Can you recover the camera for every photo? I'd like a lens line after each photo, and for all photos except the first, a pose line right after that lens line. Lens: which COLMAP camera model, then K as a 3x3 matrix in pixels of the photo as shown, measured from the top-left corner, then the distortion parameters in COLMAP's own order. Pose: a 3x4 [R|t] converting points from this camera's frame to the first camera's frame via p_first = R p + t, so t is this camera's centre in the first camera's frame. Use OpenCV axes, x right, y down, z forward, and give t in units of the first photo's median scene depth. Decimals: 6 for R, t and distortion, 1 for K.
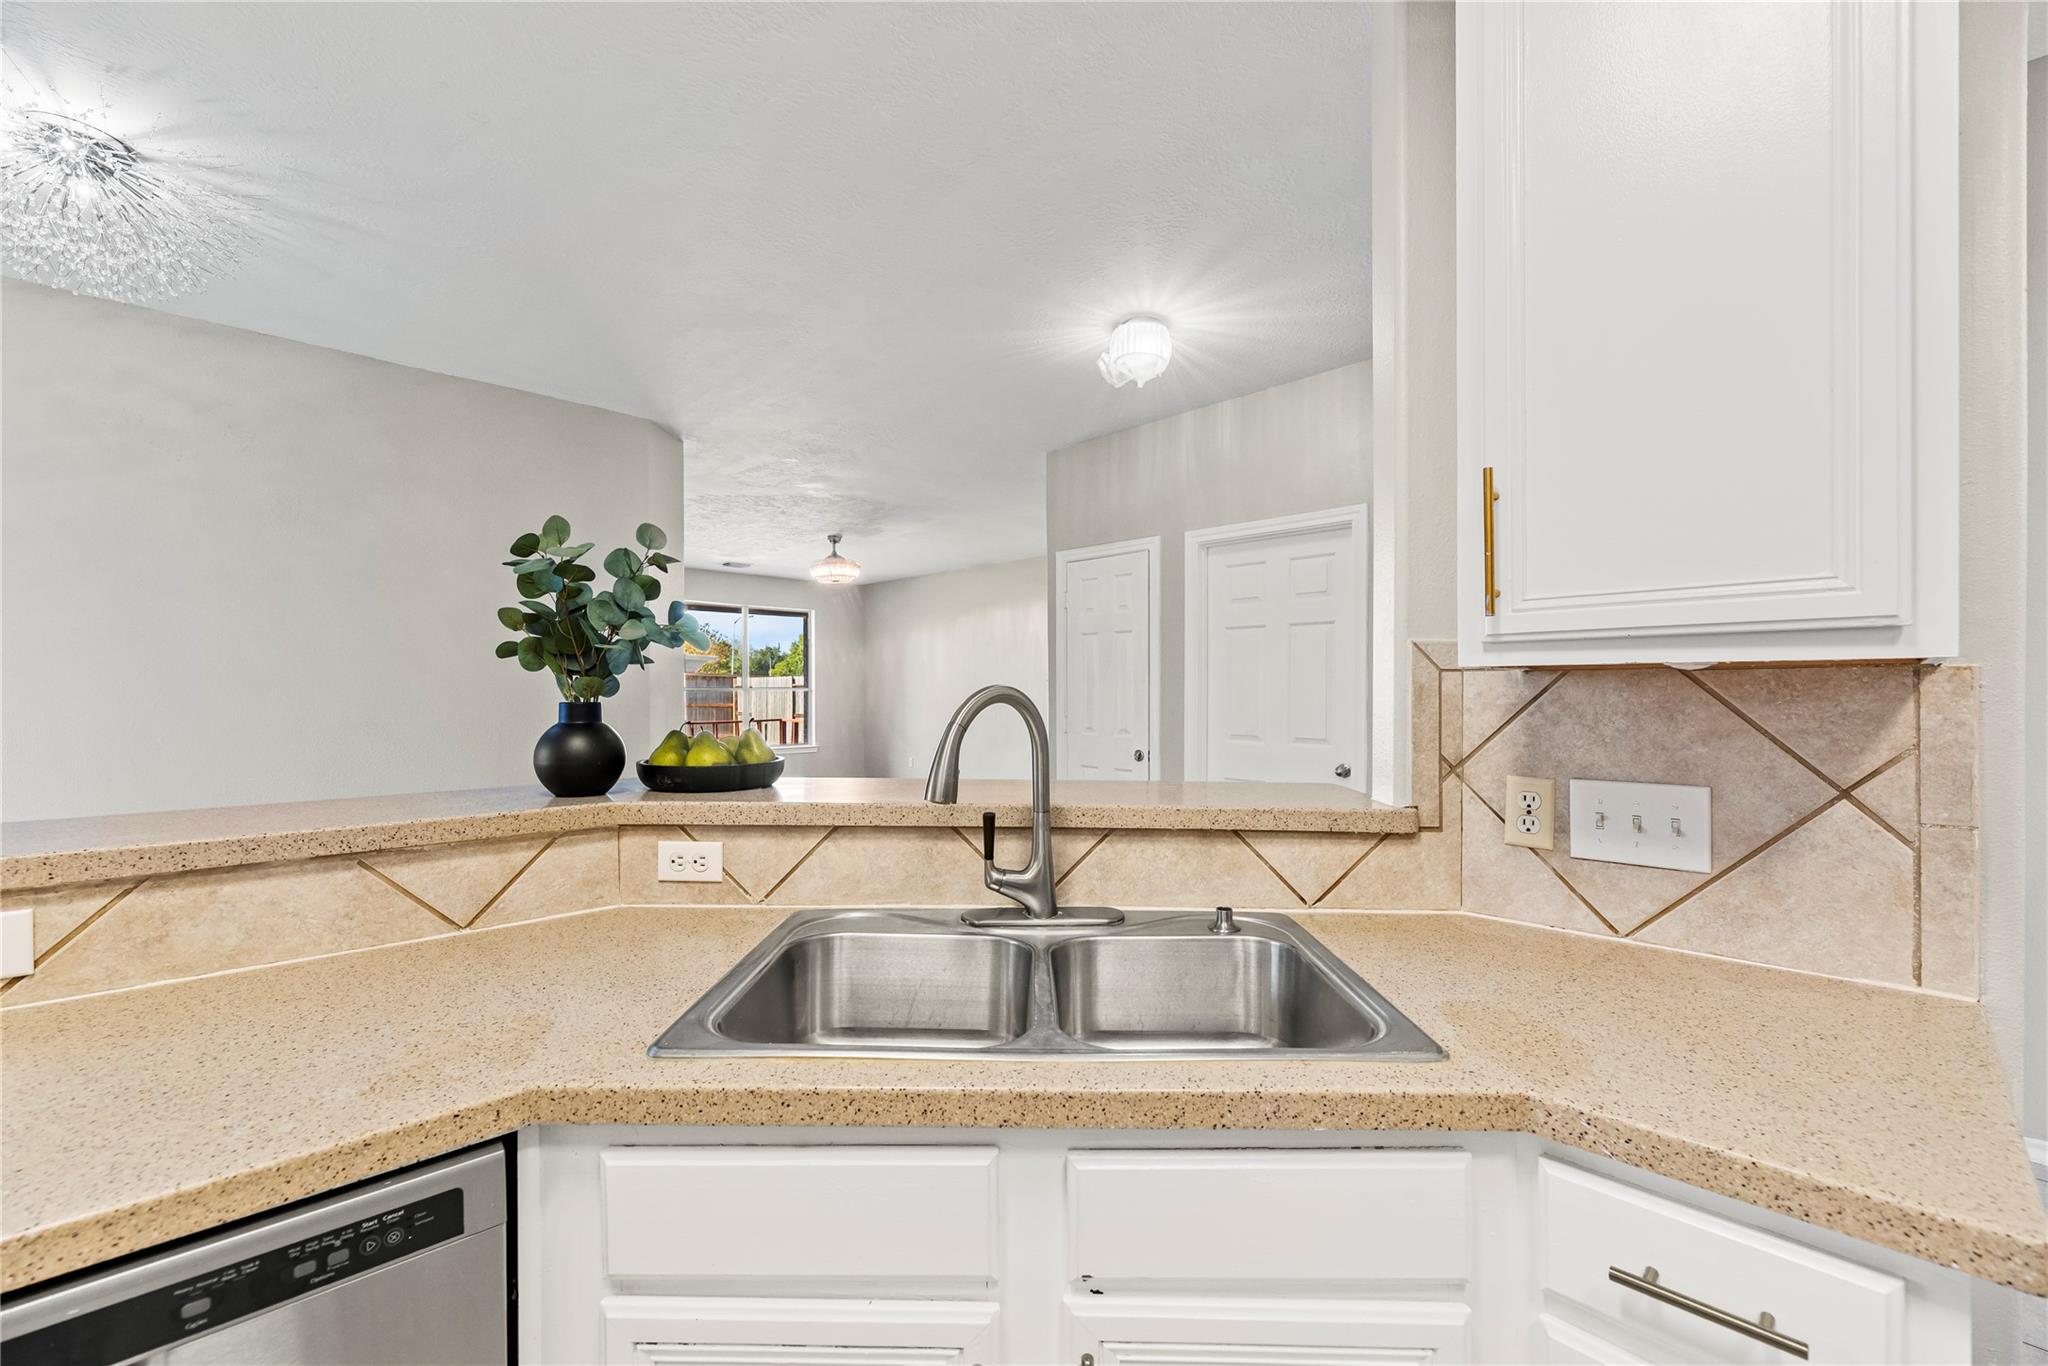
lens RADIAL K [[820.4, 0, 1024.0], [0, 820.4, 683.0], [0, 0, 1]] dist [0.001006, -0.000101]
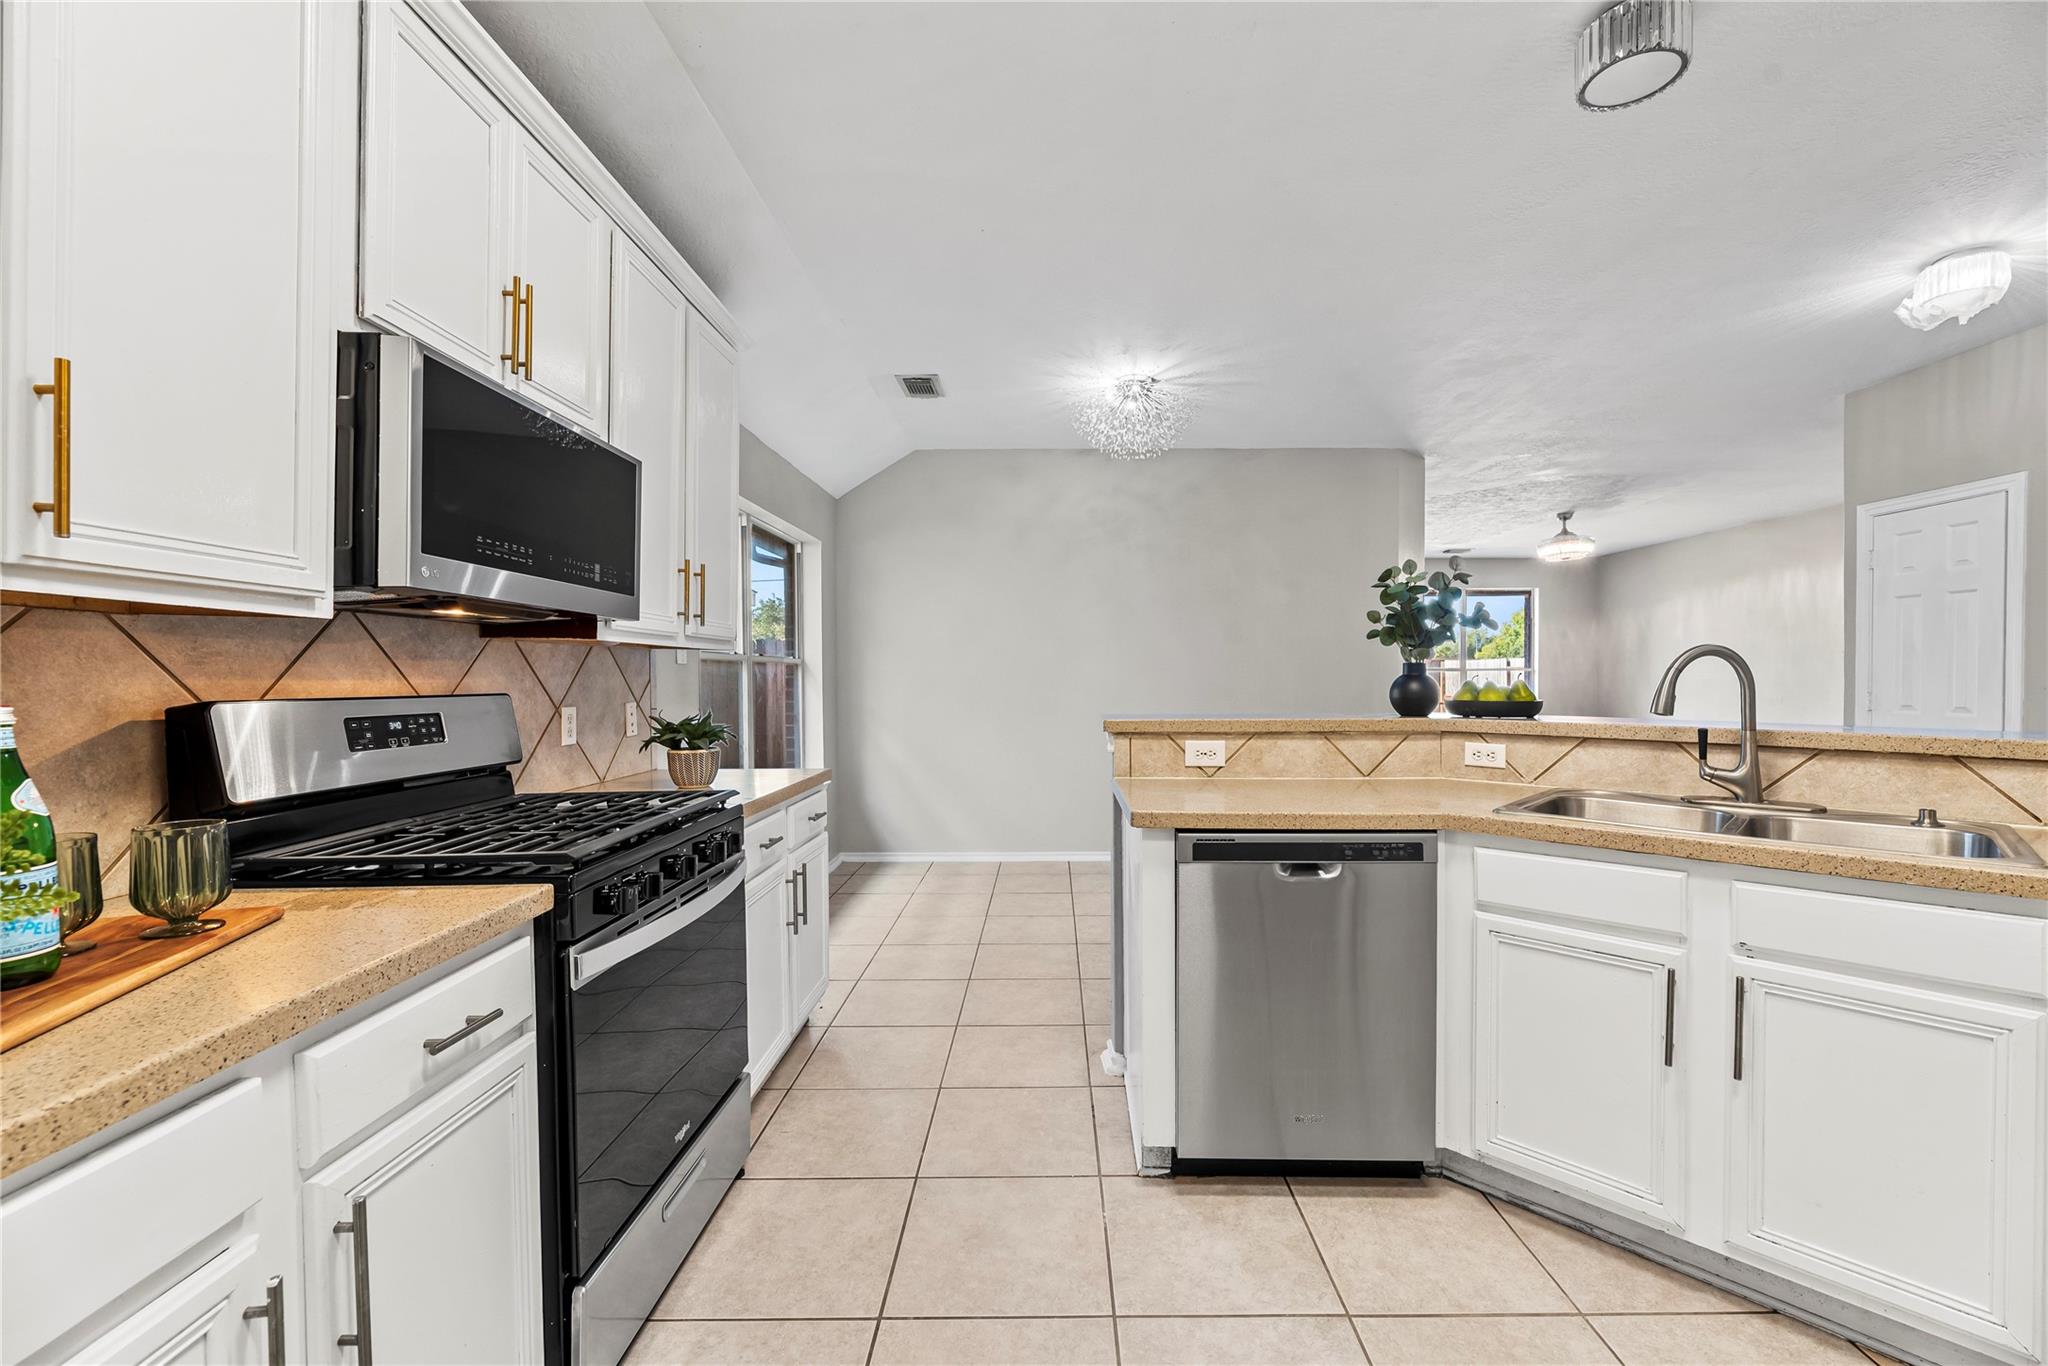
lens RADIAL K [[827.4, 0, 1060.8], [0, 827.4, 694.4], [0, 0, 1]] dist [0.001075, 0.000192]
pose [[0.721213, 0.014059, -0.692570, 0.139571], [0.008335, 0.999546, 0.028970, 0.034032], [0.692663, -0.026666, 0.720768, -0.810126]]
